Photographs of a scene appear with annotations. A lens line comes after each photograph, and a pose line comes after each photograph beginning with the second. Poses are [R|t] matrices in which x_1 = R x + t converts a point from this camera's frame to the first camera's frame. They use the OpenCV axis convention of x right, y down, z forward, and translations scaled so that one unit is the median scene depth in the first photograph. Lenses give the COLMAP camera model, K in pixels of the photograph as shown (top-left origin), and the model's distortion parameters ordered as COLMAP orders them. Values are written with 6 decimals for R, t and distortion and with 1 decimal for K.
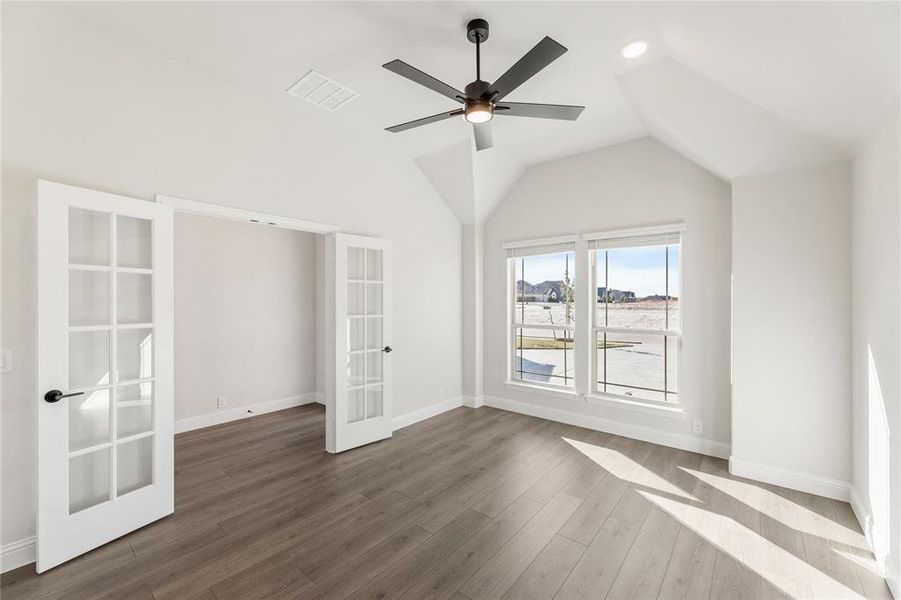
lens RADIAL K [[370.1, 0, 452.5], [0, 370.1, 295.5], [0, 0, 1]] dist [-0.011897, -0.000438]
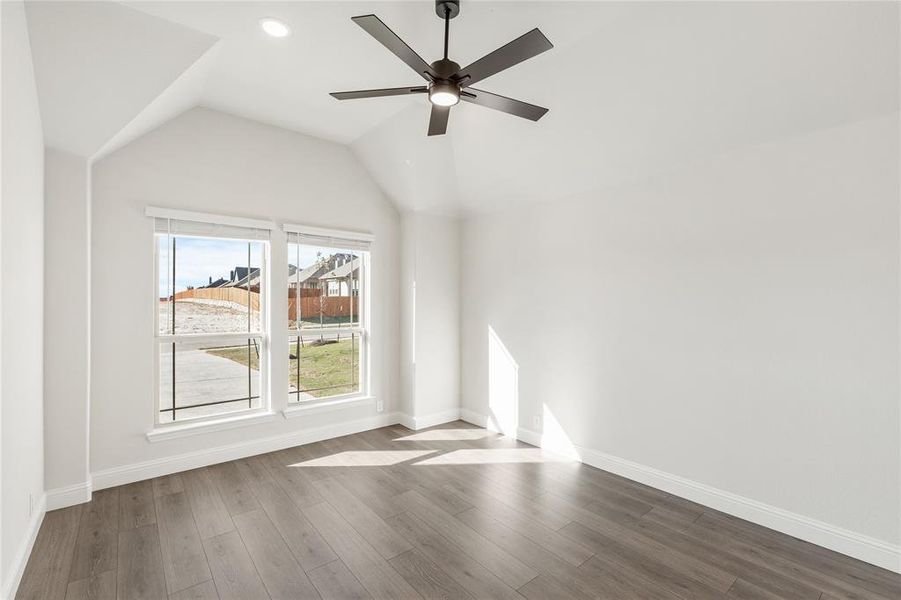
lens RADIAL K [[400.6, 0, 451.6], [0, 400.6, 300.3], [0, 0, 1]] dist [-0.001782, -0.000244]
pose [[0.171194, 0.007201, 0.985211, -0.541669], [-0.010264, 0.999932, -0.005525, 0.014657], [-0.985184, -0.009167, 0.171256, 0.503277]]
